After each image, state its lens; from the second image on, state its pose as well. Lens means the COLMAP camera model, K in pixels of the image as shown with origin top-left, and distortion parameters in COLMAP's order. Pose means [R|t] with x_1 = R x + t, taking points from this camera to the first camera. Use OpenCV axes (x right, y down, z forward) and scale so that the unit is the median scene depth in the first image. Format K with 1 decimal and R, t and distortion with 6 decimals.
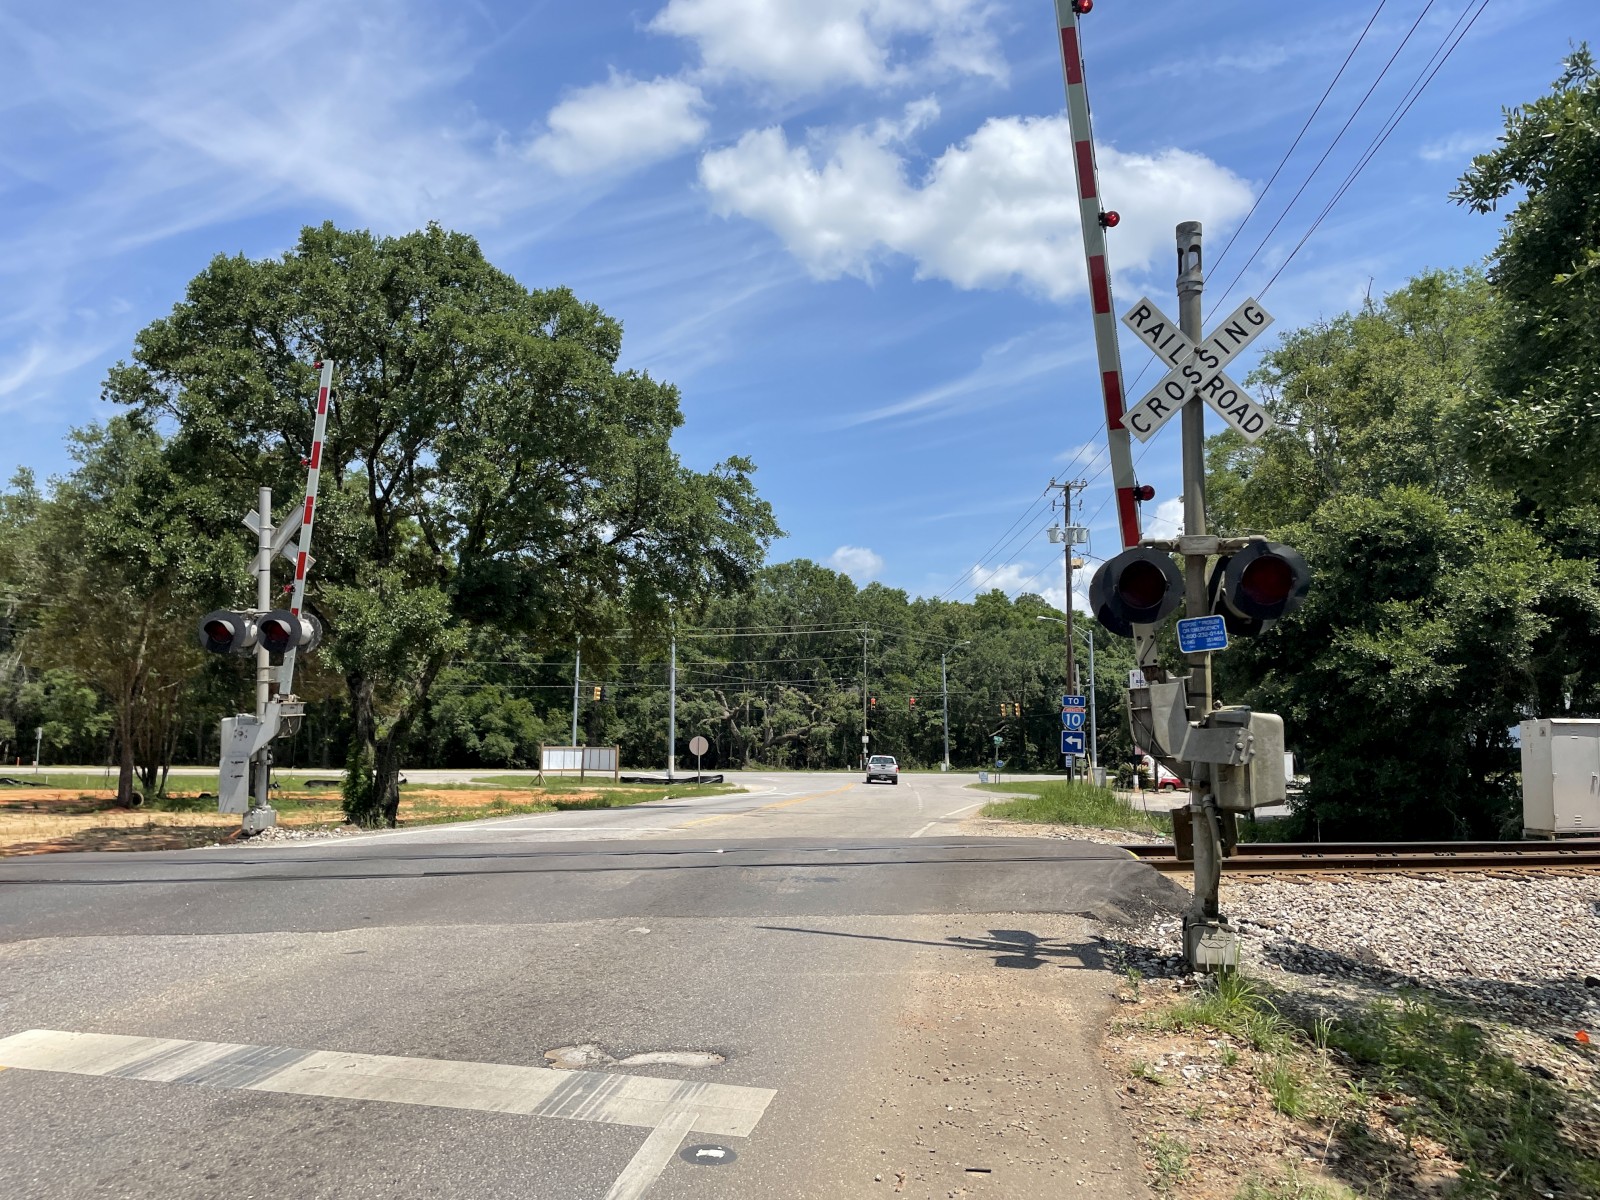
lens RADIAL K [[1276.7, 0, 800.0], [0, 1276.7, 600.0], [0, 0, 1]] dist [0.104294, -0.138440]
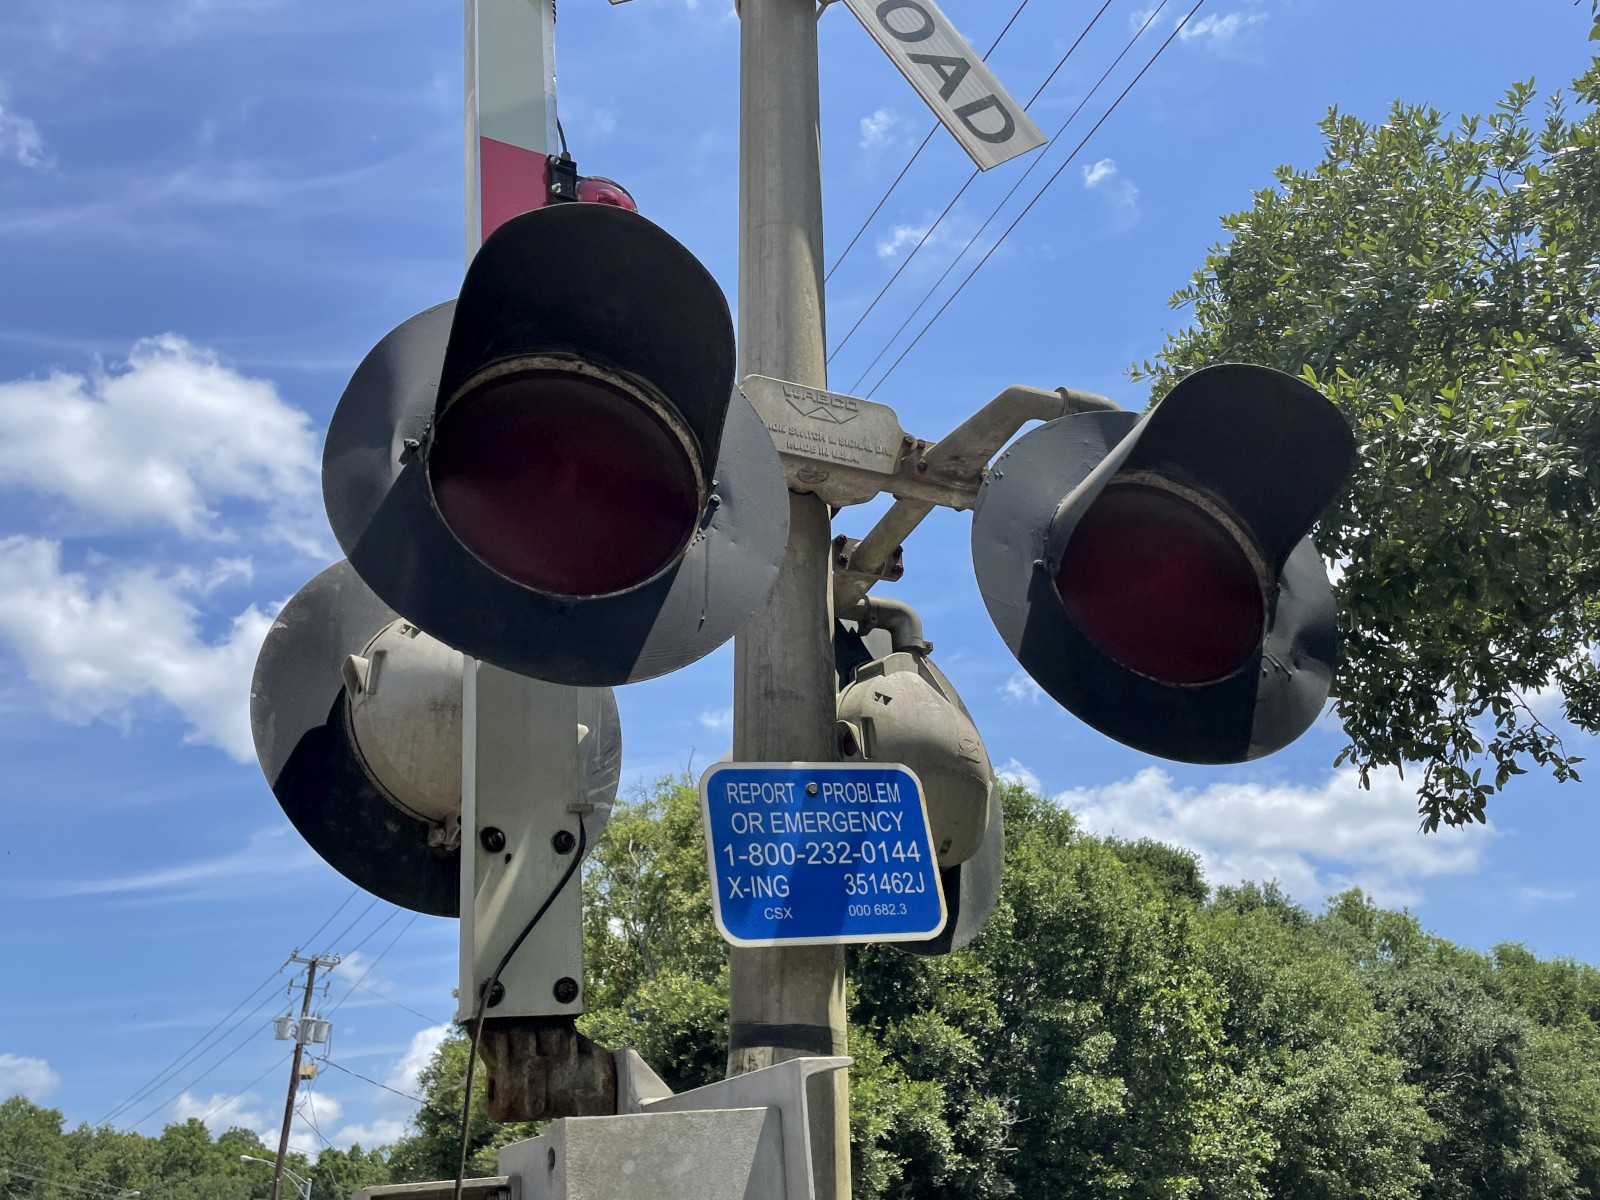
lens RADIAL K [[1329.4, 0, 767.1], [0, 1329.4, 565.8], [0, 0, 1]] dist [0.102775, -0.126277]
pose [[0.868230, 0.234864, 0.437053, 0.063158], [-0.041850, 0.912395, -0.407167, 0.020524], [-0.494394, 0.335224, 0.801998, 0.250680]]
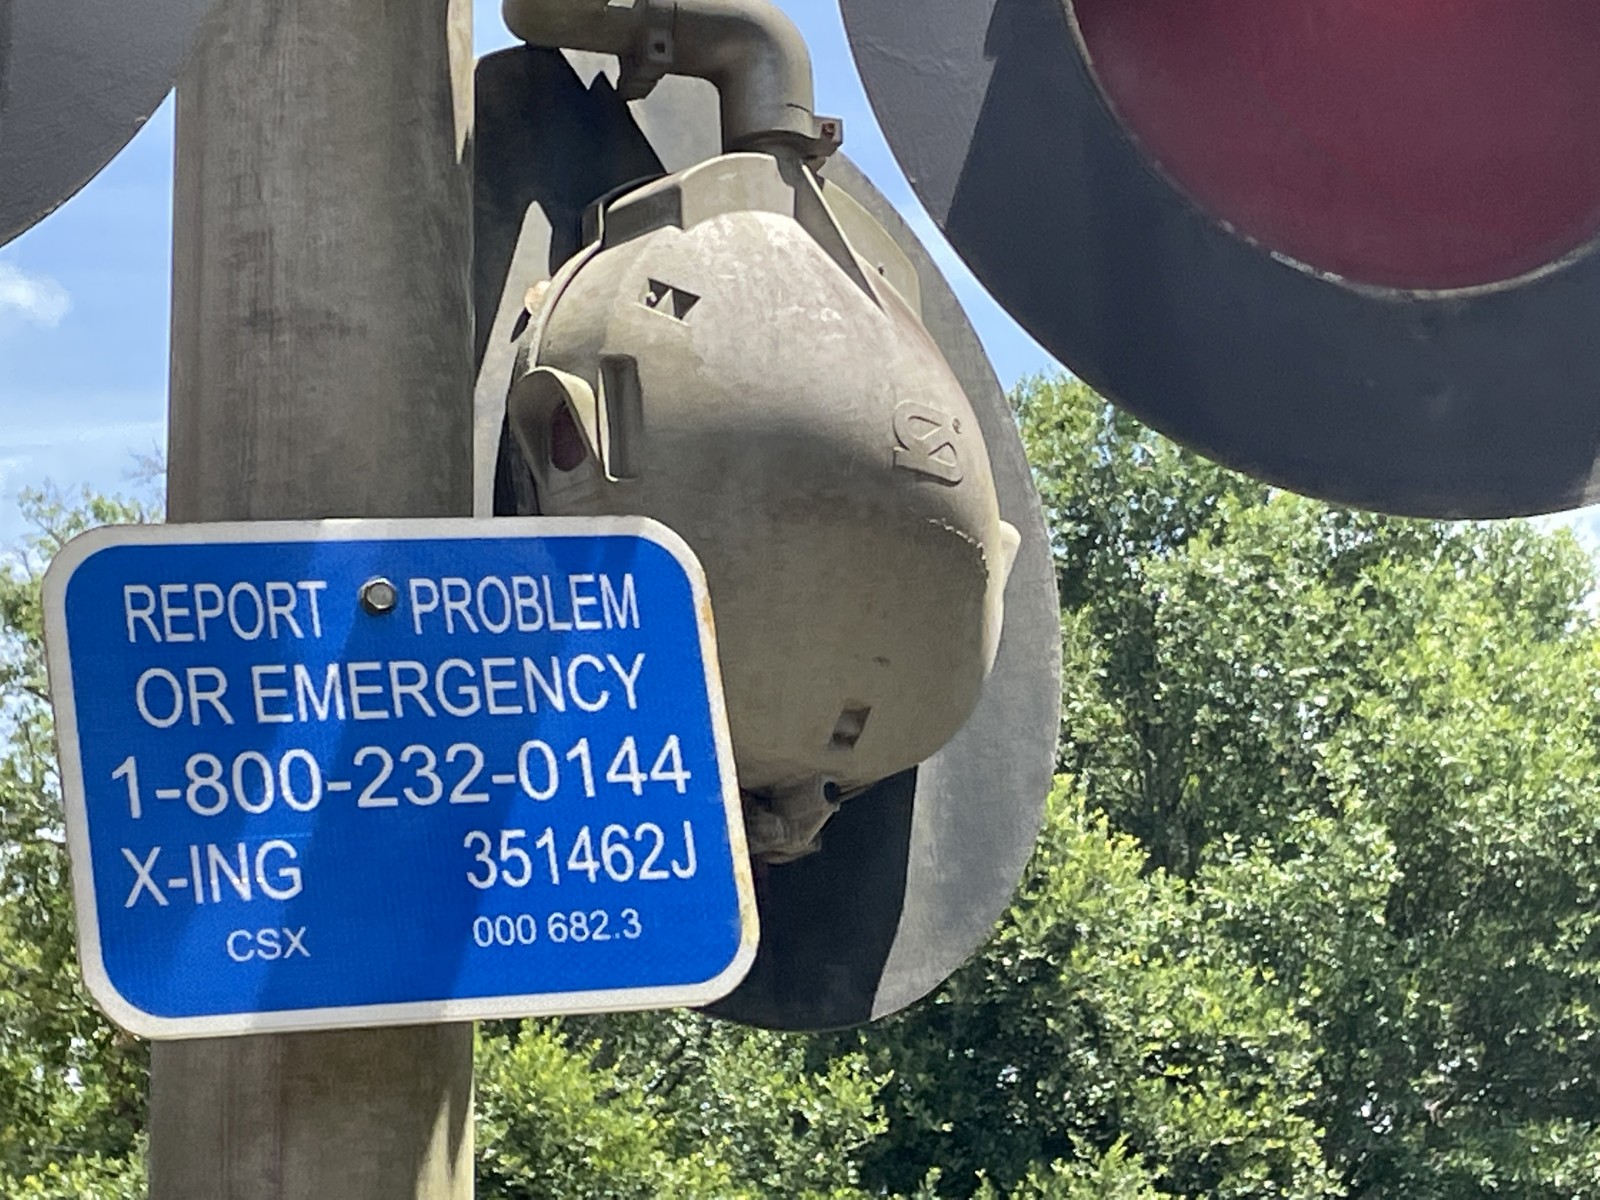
lens RADIAL K [[4457.9, 0, 699.5], [0, 4457.9, 595.8], [0, 0, 1]] dist [0.338351, 0.424174]
pose [[0.861174, 0.136184, 0.489728, 0.063519], [-0.027986, 0.974684, -0.221830, 0.020569], [-0.507540, 0.177329, 0.843183, 0.239567]]
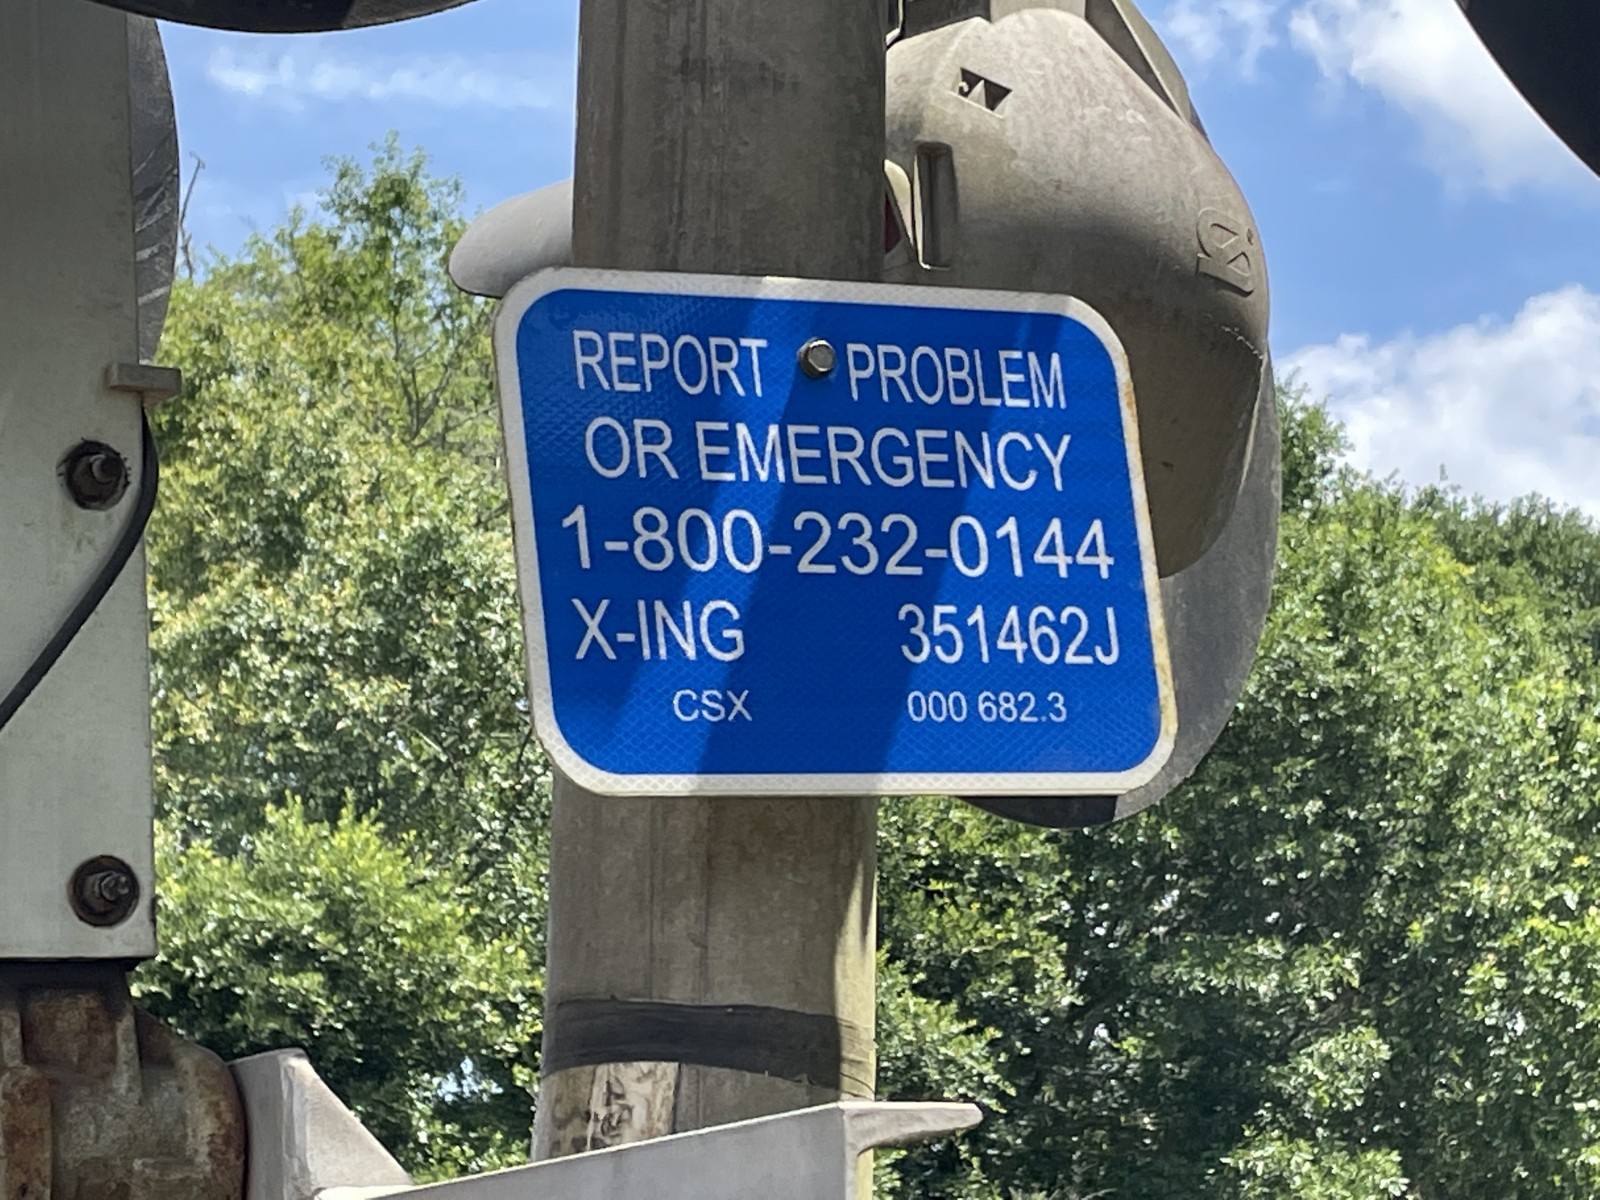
lens RADIAL K [[4106.1, 0, 800.0], [0, 4106.1, 600.0], [0, 0, 1]] dist [0.224446, 0.120896]
pose [[0.810422, 0.165490, 0.561987, 0.058548], [-0.070180, 0.979789, -0.187317, 0.020600], [-0.581628, 0.112365, 0.805657, 0.251026]]
